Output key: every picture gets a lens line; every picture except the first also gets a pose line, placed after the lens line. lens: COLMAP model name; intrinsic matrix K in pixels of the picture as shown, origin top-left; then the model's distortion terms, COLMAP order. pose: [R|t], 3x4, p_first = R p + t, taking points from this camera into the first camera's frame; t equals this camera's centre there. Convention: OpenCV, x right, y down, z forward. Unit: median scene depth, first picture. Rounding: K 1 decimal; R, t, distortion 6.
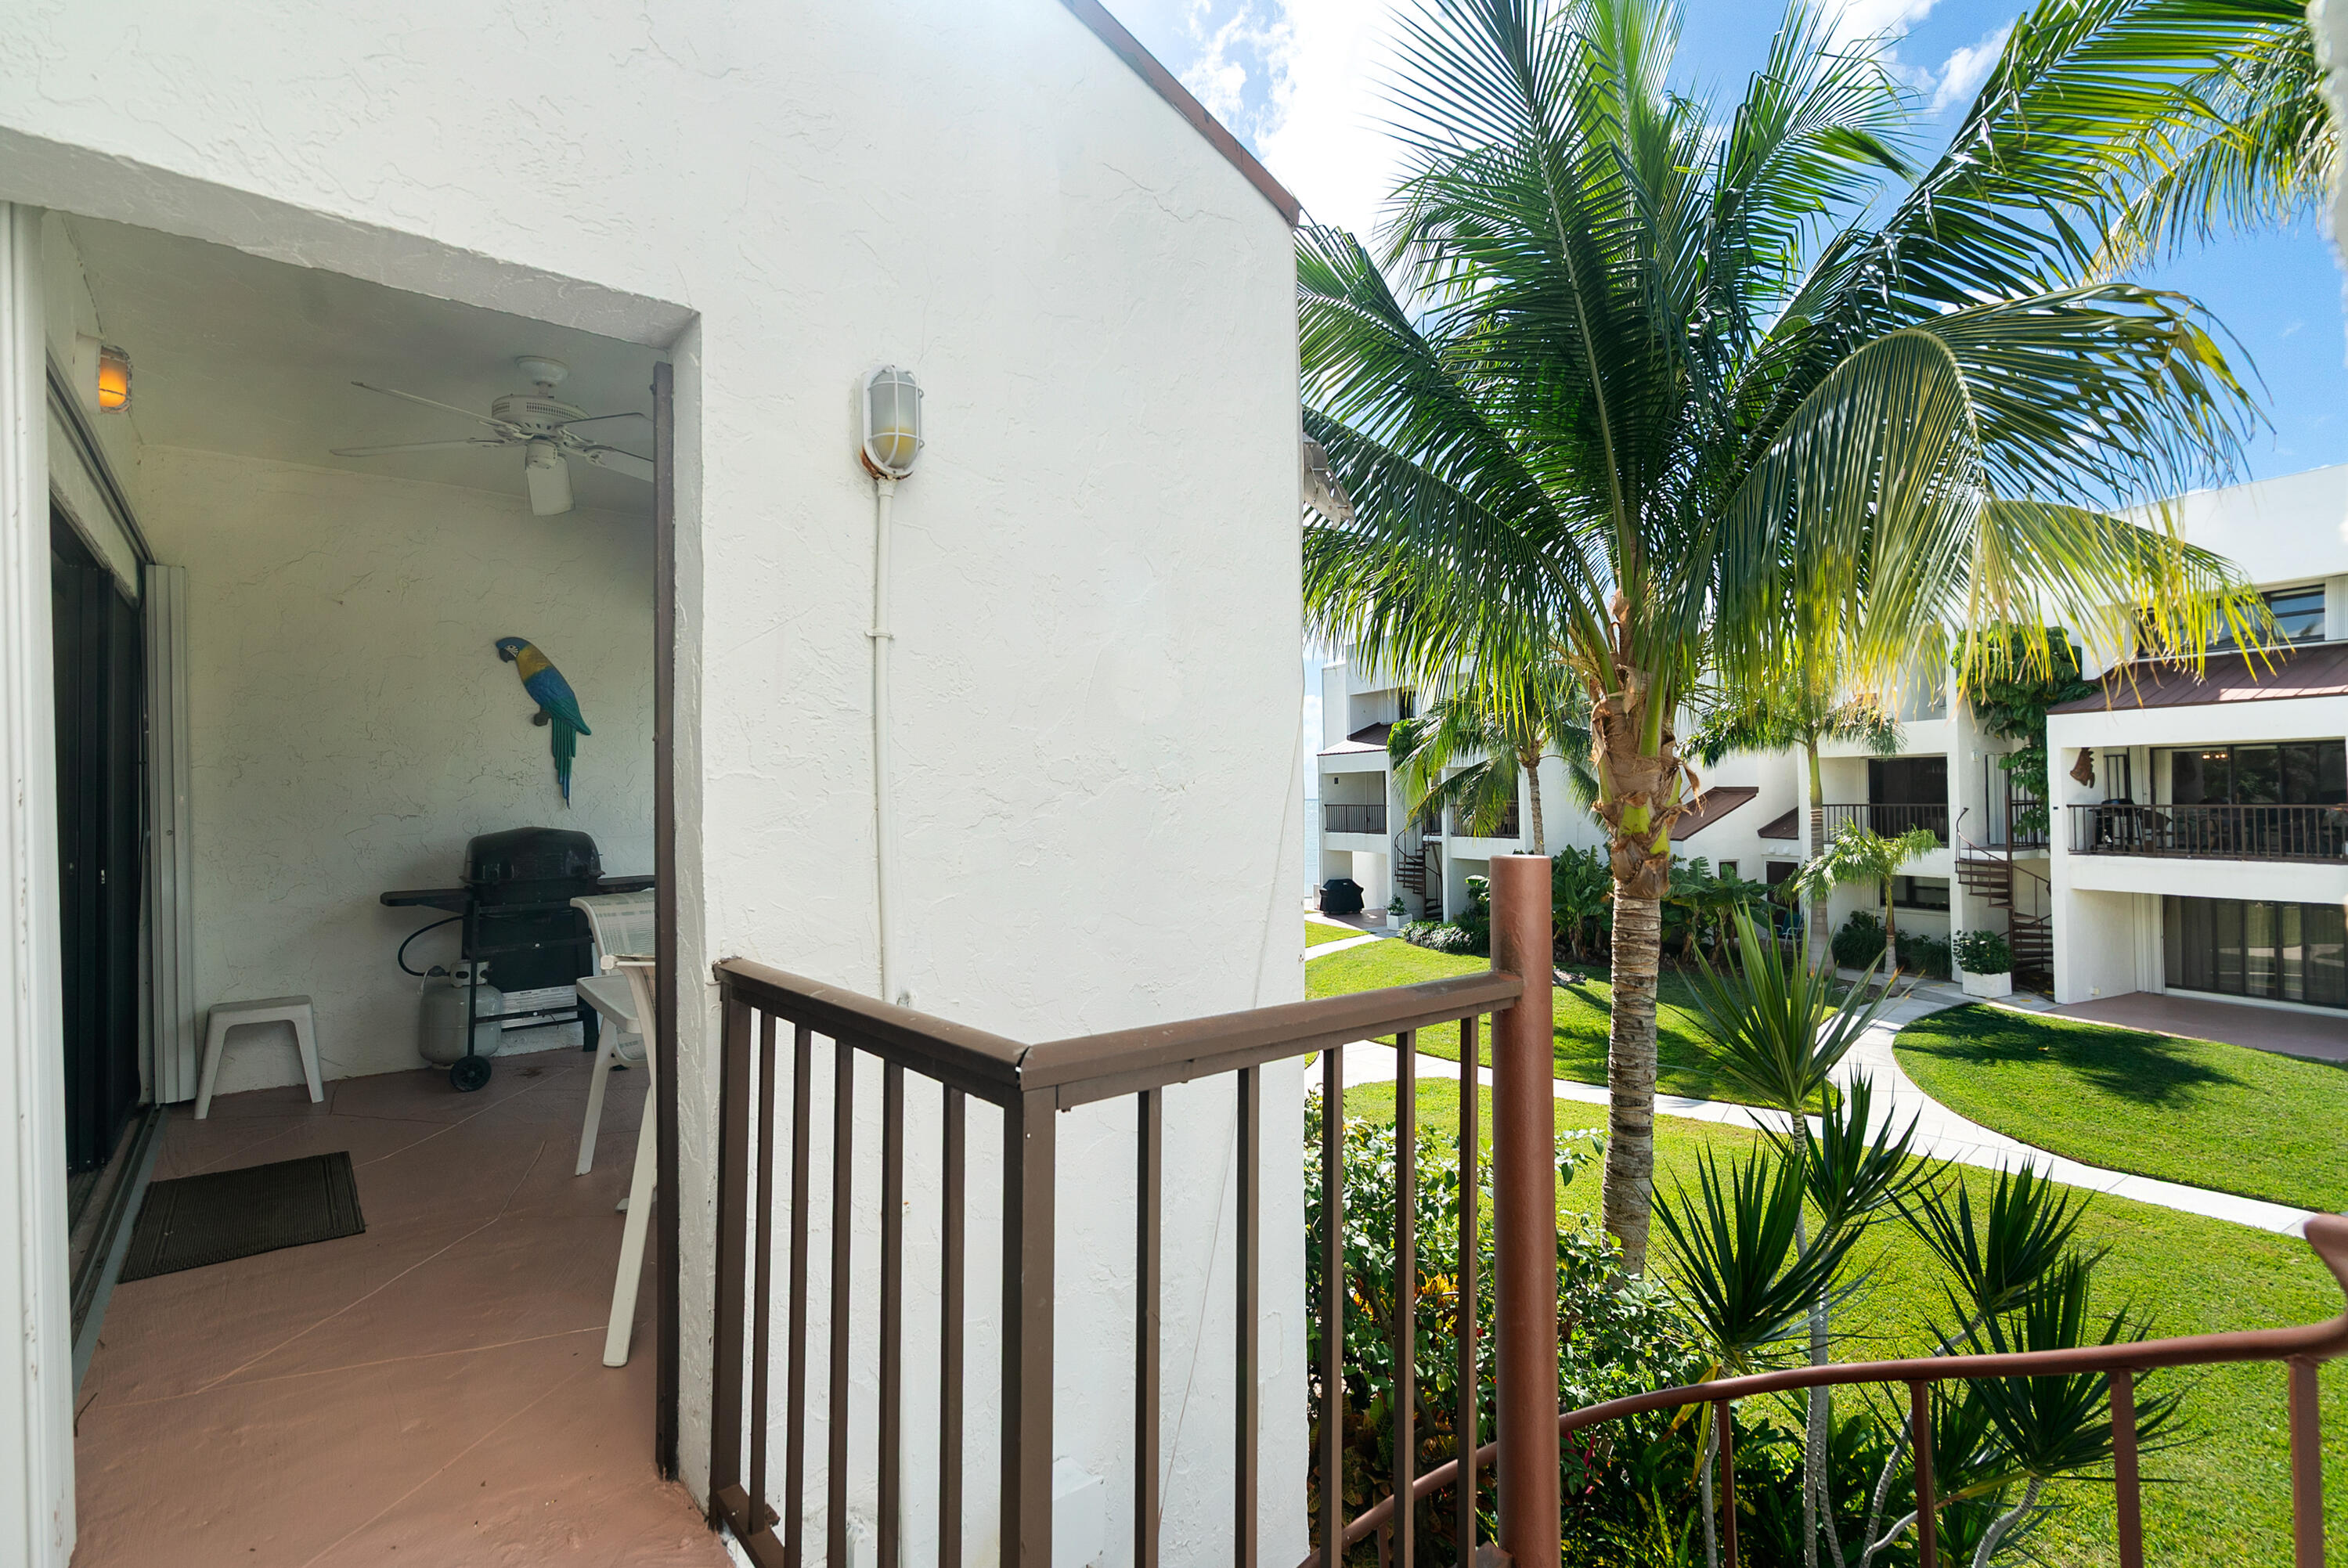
lens RADIAL K [[1083.6, 0, 1161.0], [0, 1083.6, 787.4], [0, 0, 1]] dist [-0.004548, -0.000983]
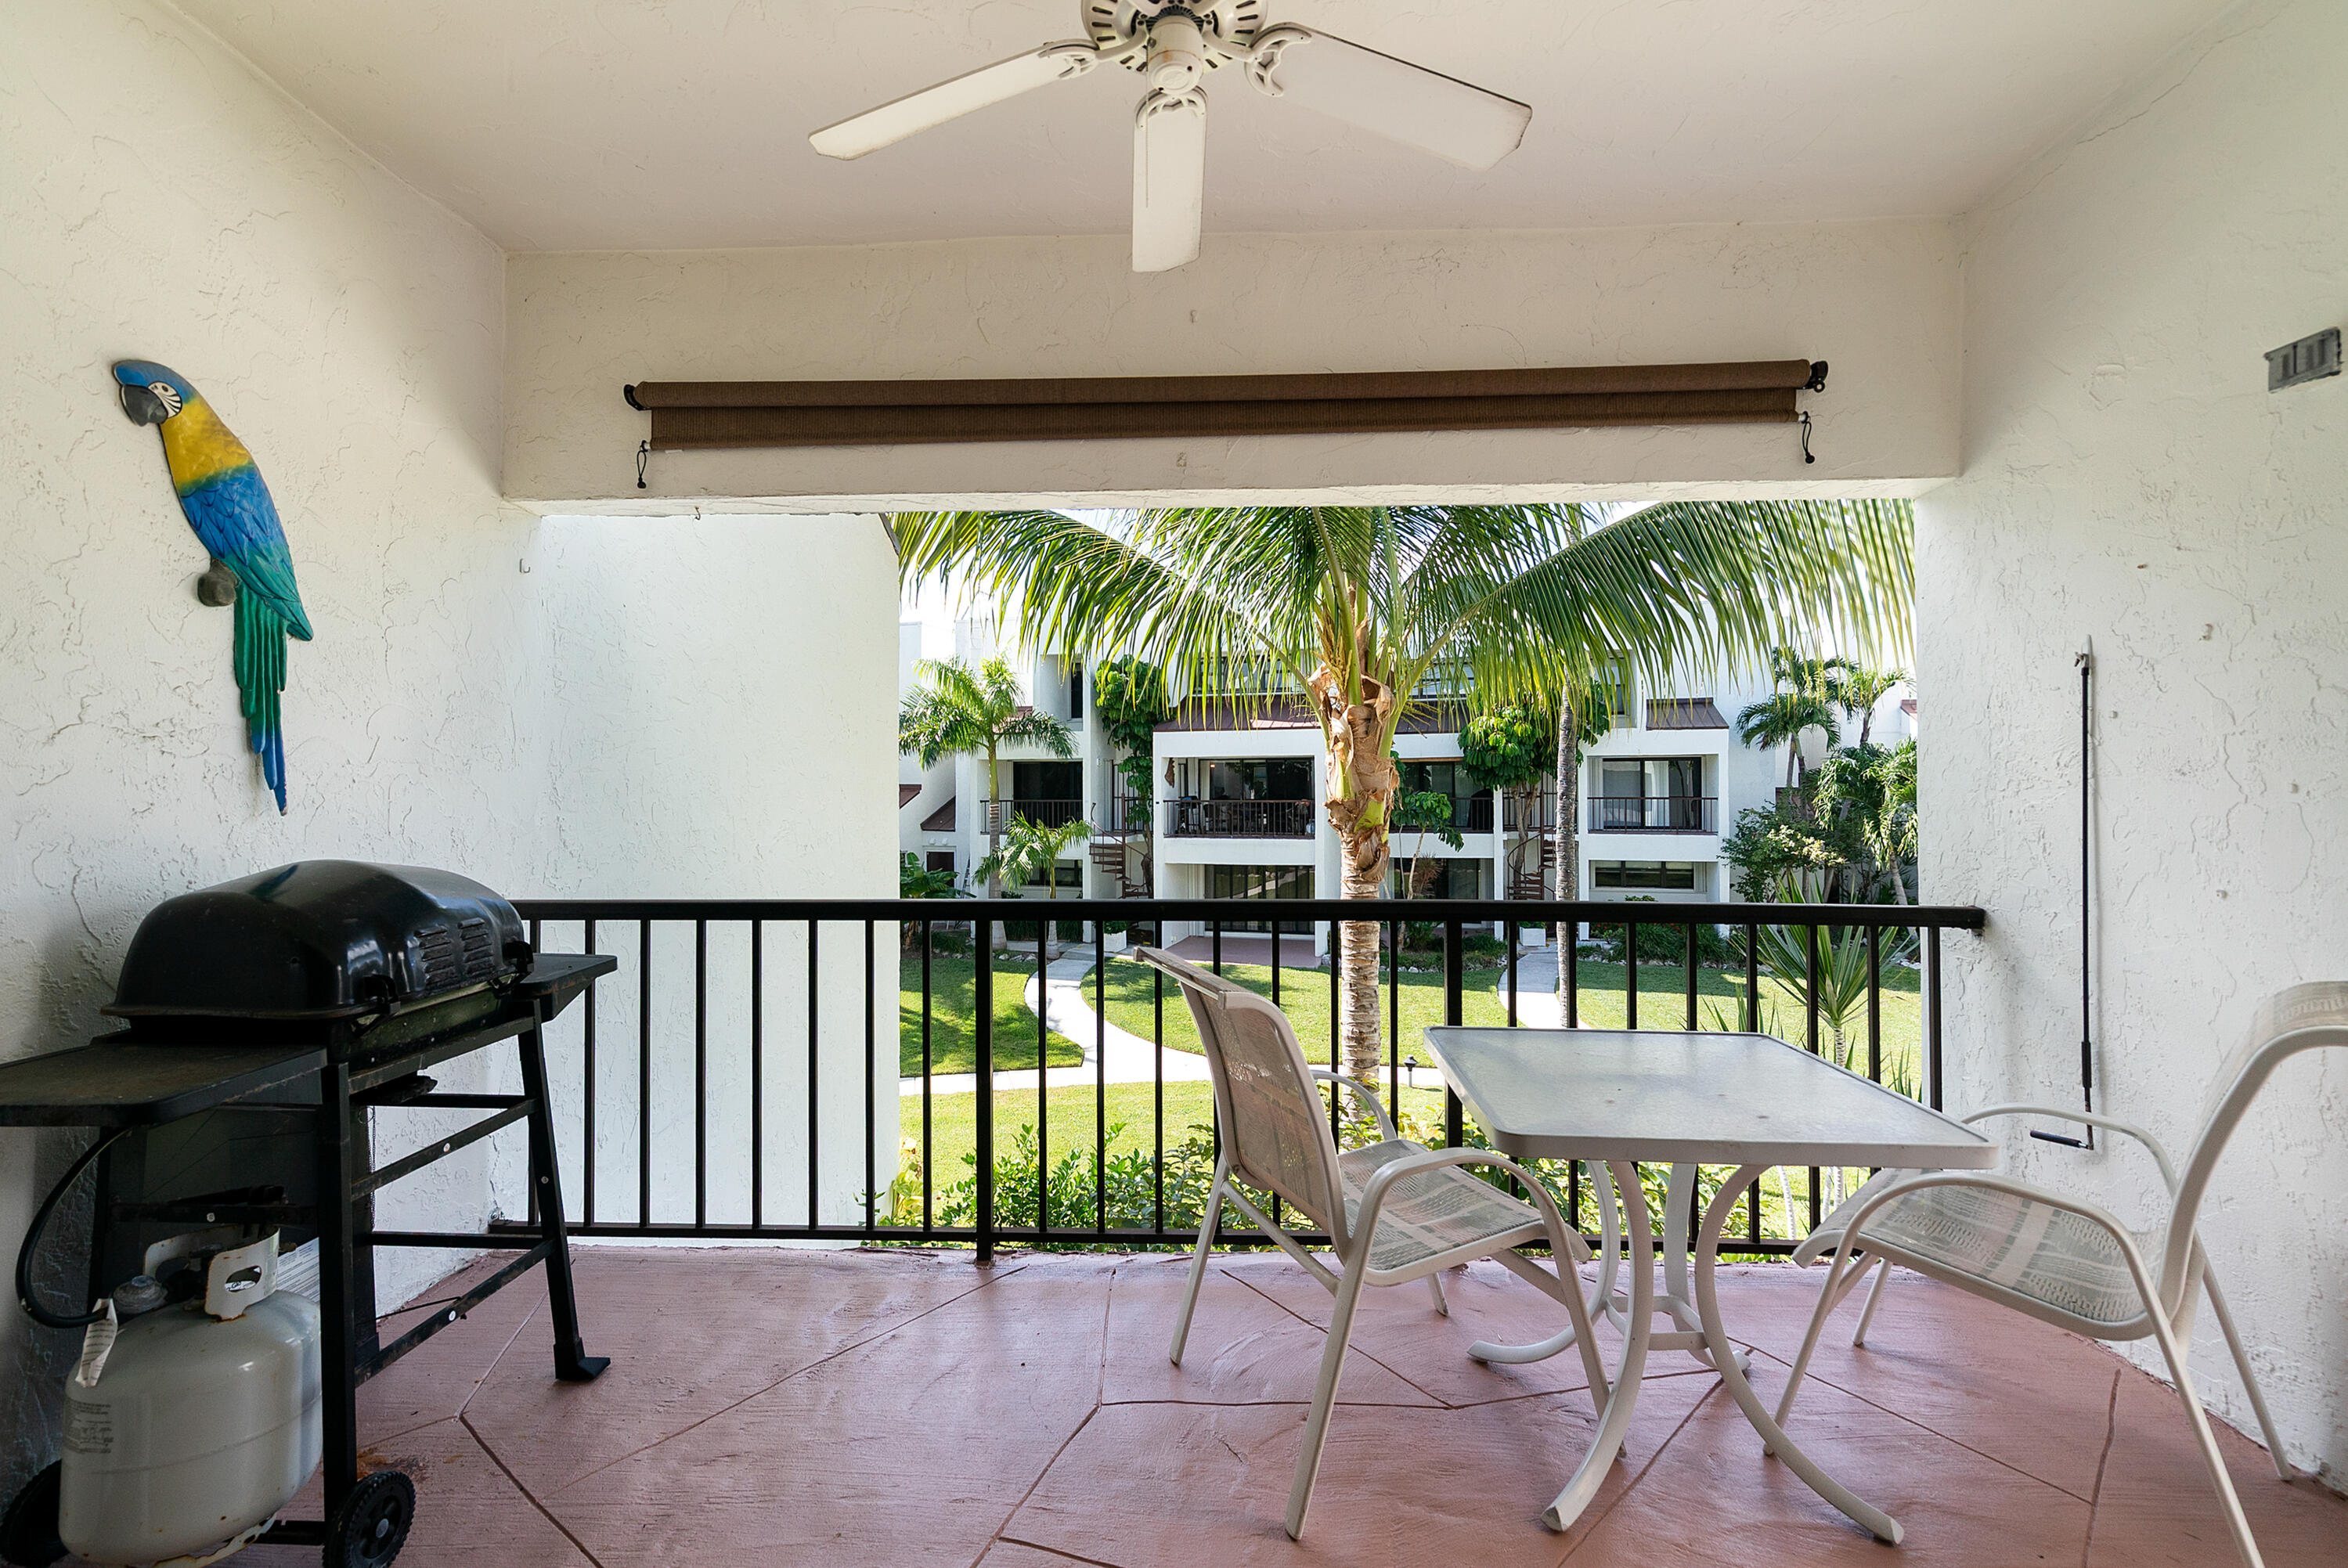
lens RADIAL K [[1083.6, 0, 1171.4], [0, 1083.6, 792.0], [0, 0, 1]] dist [-0.004548, -0.000983]
pose [[0.654965, 0.003112, 0.755653, -0.159185], [-0.008214, 0.999962, 0.003001, 0.001791], [-0.755615, -0.008172, 0.654965, 0.117283]]
